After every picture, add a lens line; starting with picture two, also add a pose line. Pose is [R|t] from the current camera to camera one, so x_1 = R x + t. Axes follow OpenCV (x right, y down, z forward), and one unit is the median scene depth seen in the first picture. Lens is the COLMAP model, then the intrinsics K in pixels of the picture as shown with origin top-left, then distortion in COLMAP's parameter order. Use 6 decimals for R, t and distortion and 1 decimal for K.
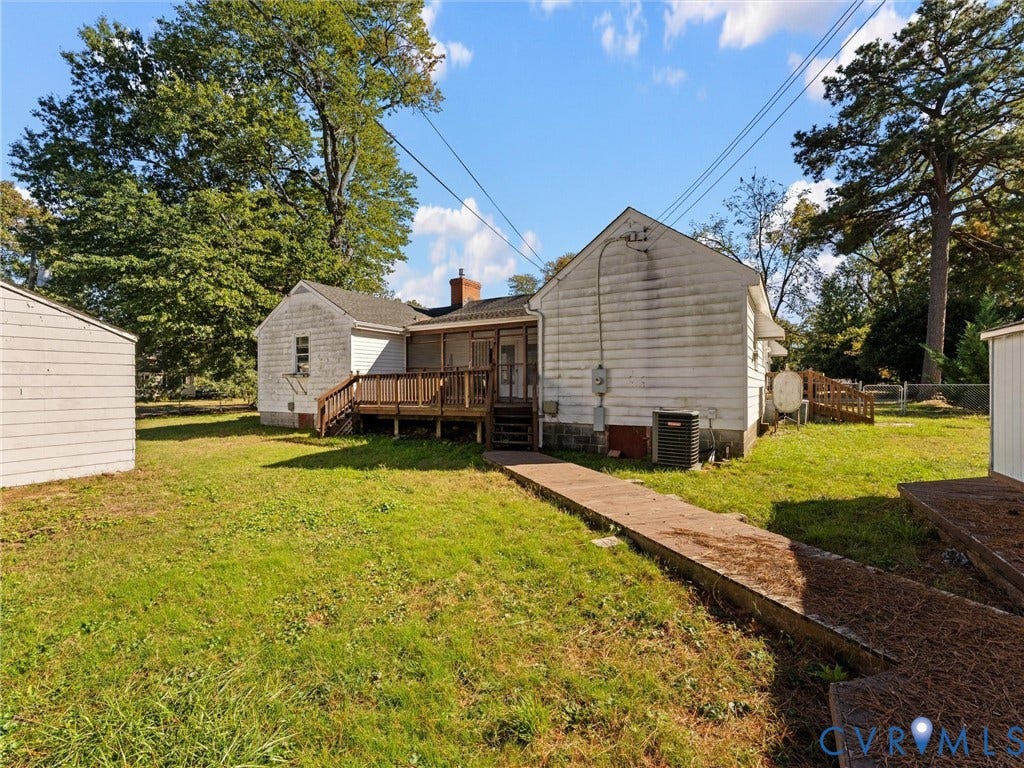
lens RADIAL K [[468.9, 0, 507.9], [0, 468.9, 388.4], [0, 0, 1]] dist [-0.000445, -0.000316]
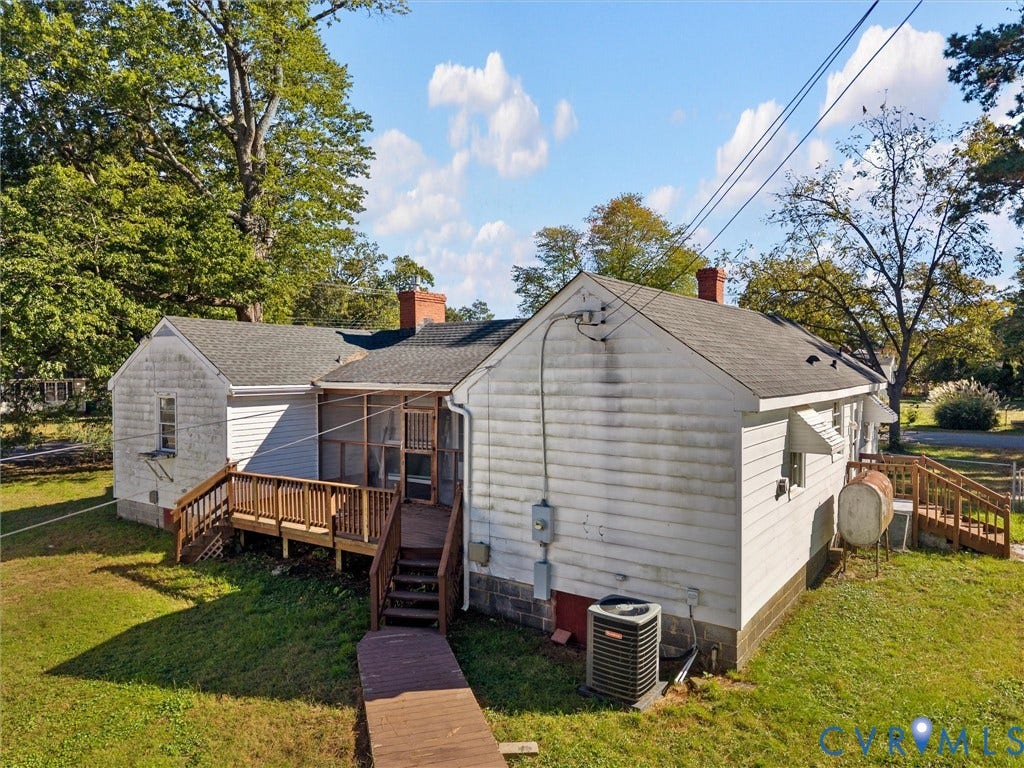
lens RADIAL K [[692.2, 0, 511.0], [0, 692.2, 378.8], [0, 0, 1]] dist [0.064503, -0.081733]
pose [[0.997448, 0.001113, -0.071383, 0.211878], [-0.000018, 0.999882, 0.015331, -0.229307], [0.071391, -0.015290, 0.997331, 0.004407]]
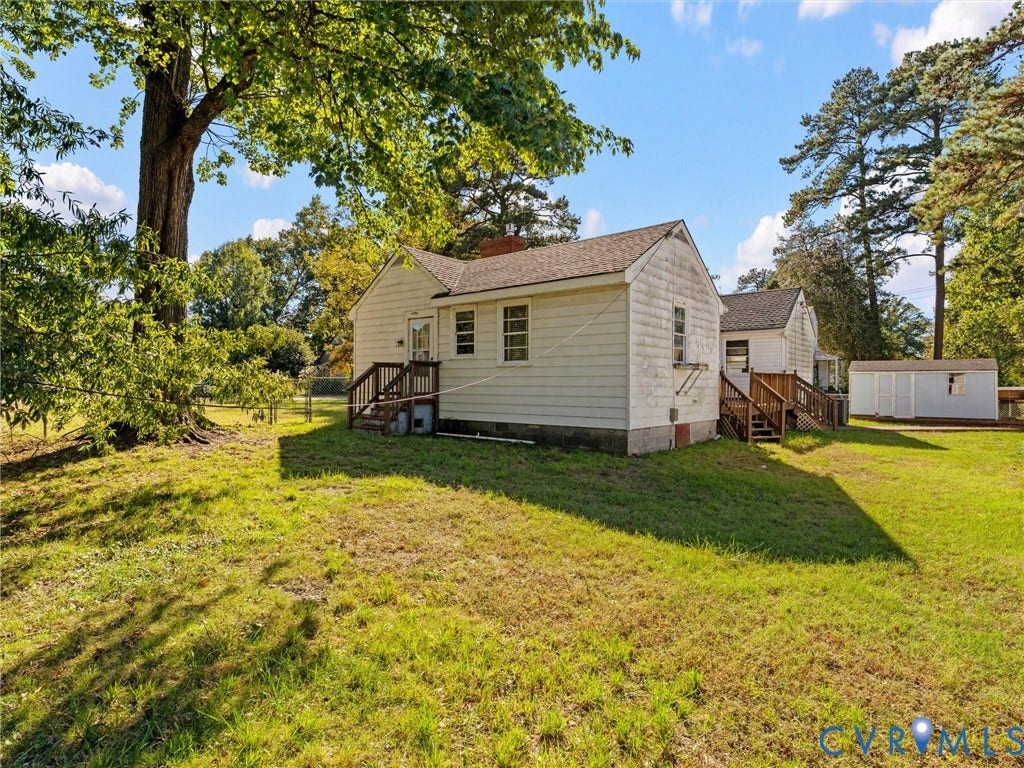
lens RADIAL K [[558.9, 0, 507.3], [0, 558.9, 391.5], [0, 0, 1]] dist [-0.000519, -0.002001]
pose [[0.143749, -0.006455, 0.989593, -1.847129], [-0.003536, 0.999969, 0.007037, 0.003991], [-0.989608, -0.004511, 0.143722, 1.667104]]
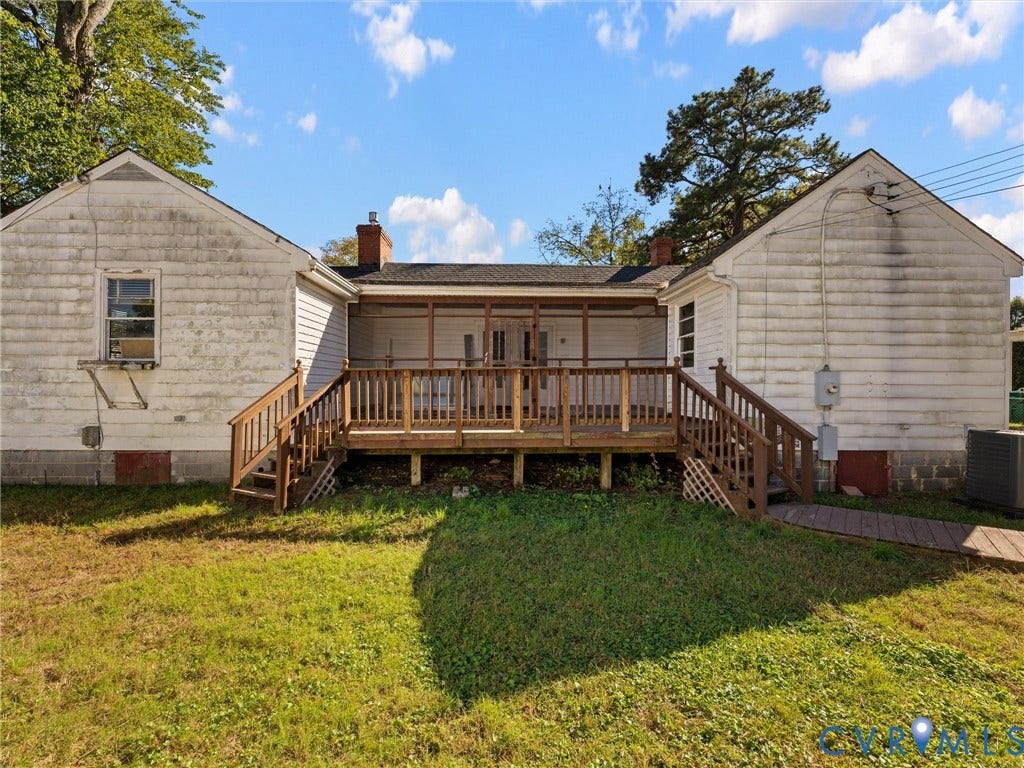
lens RADIAL K [[468.9, 0, 507.9], [0, 468.9, 388.4], [0, 0, 1]] dist [-0.000445, -0.000316]
pose [[0.842249, 0.006690, 0.539048, -0.557075], [-0.006128, 0.999977, -0.002835, -0.010411], [-0.539055, -0.000915, 0.842270, 0.641073]]
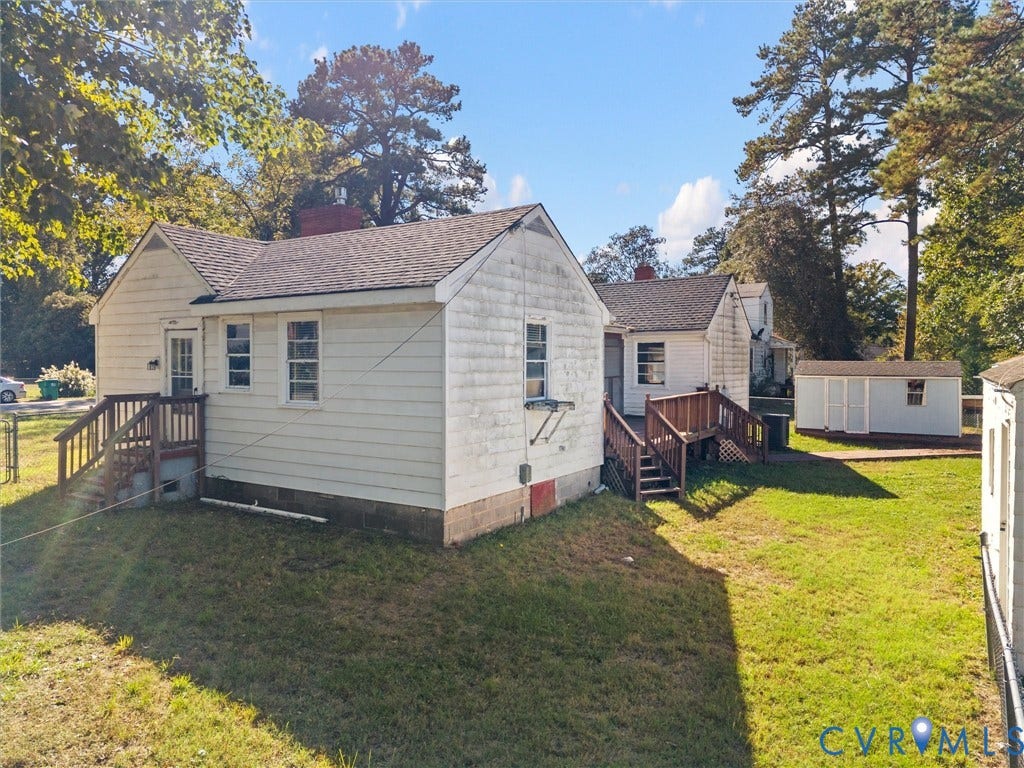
lens RADIAL K [[692.2, 0, 511.0], [0, 692.2, 378.8], [0, 0, 1]] dist [0.064503, -0.081733]
pose [[0.018313, -0.017536, 0.999679, -1.702200], [0.000582, 0.999846, 0.017528, -0.098602], [-0.999832, 0.000261, 0.018320, 1.500798]]
